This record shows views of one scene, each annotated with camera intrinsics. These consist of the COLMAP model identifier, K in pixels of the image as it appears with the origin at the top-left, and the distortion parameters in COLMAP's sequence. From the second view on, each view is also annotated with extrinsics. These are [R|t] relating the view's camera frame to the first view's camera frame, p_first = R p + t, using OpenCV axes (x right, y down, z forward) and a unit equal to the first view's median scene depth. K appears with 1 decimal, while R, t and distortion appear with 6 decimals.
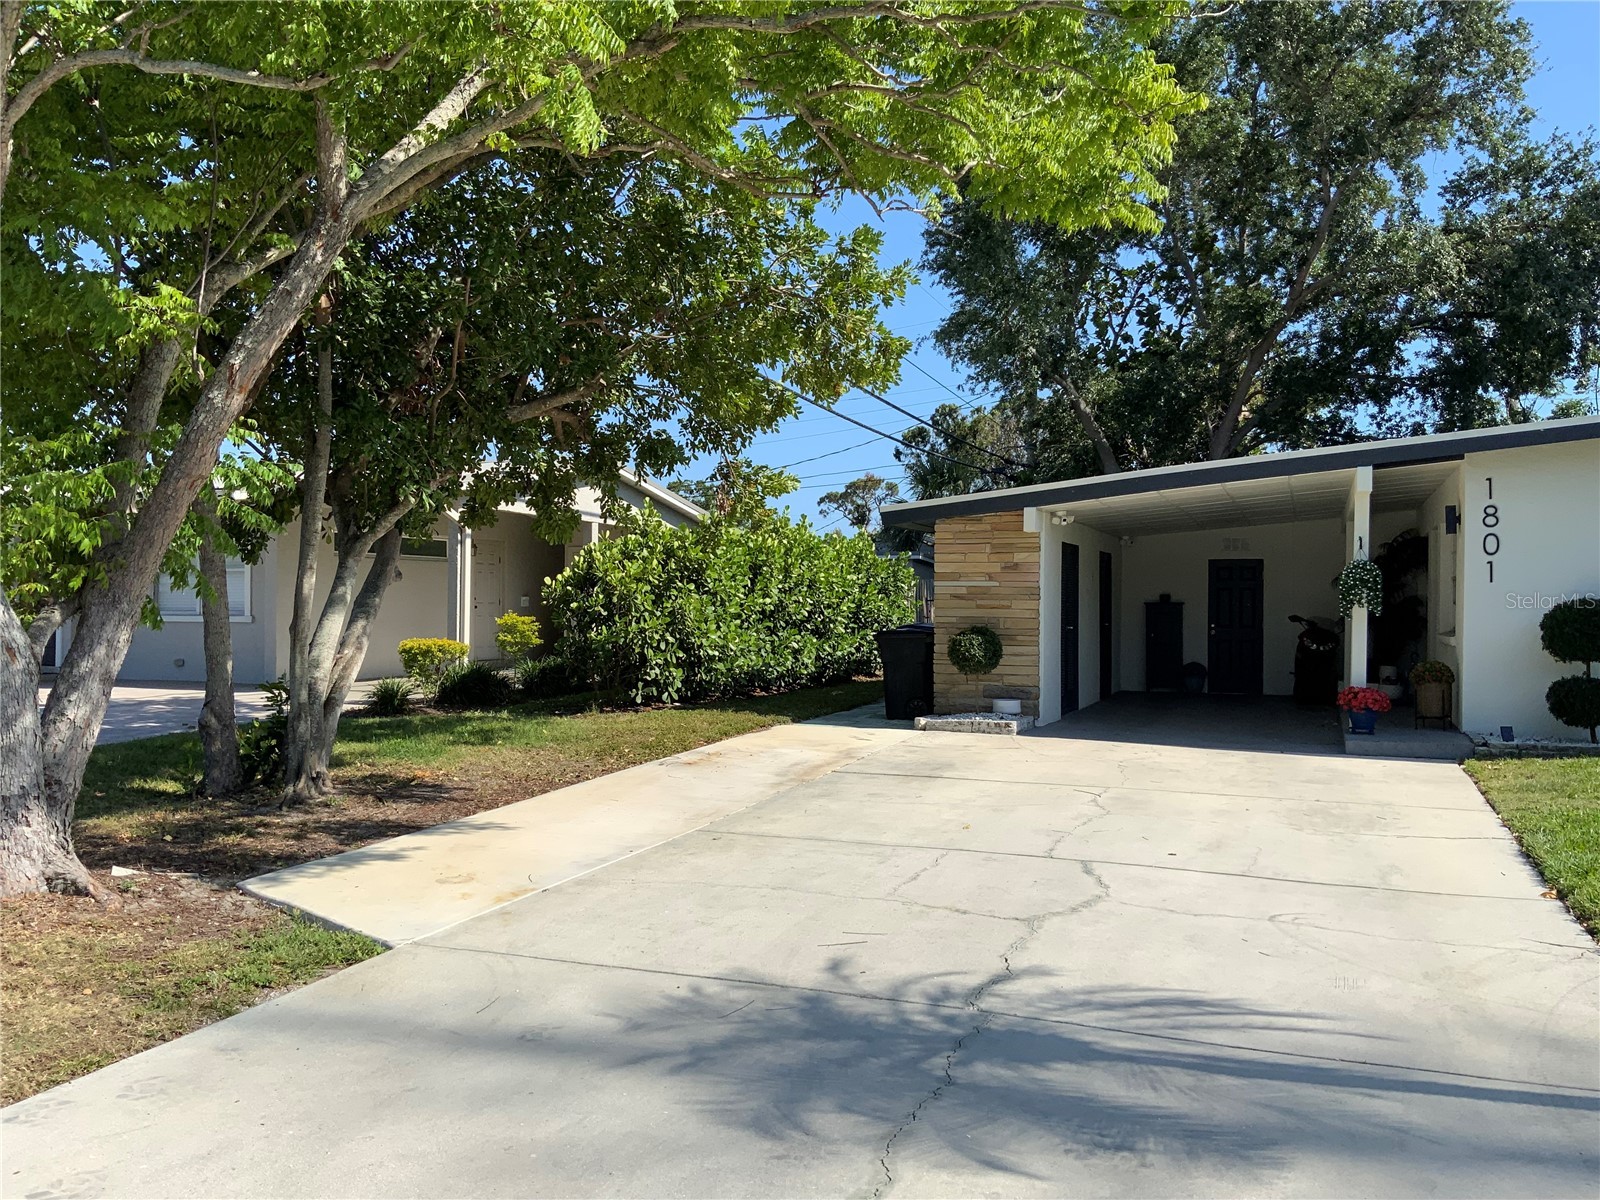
lens RADIAL K [[1337.0, 0, 805.2], [0, 1337.0, 595.9], [0, 0, 1]] dist [0.101642, -0.230487]
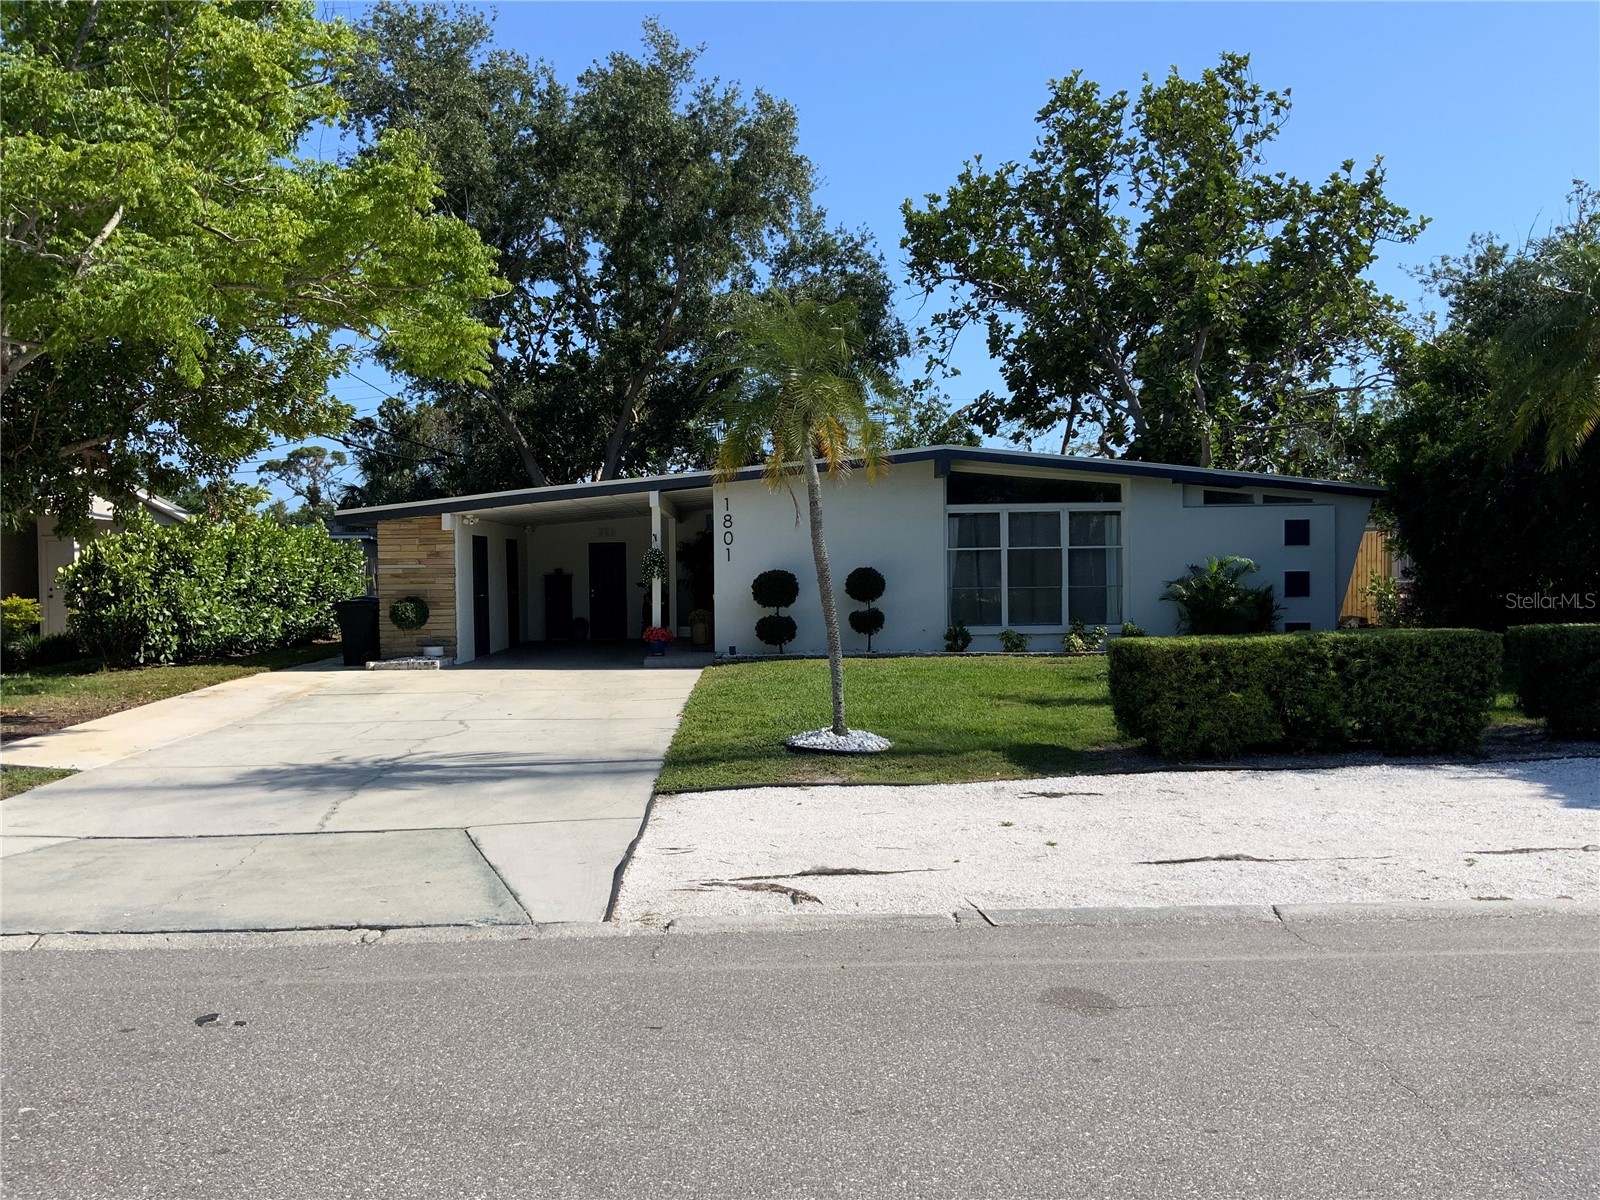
lens RADIAL K [[1337.0, 0, 805.2], [0, 1337.0, 595.9], [0, 0, 1]] dist [0.101642, -0.230487]
pose [[0.922624, -0.028485, 0.384647, -0.032634], [0.018958, 0.999413, 0.028540, -0.009972], [-0.385234, -0.019040, 0.922622, -0.446932]]
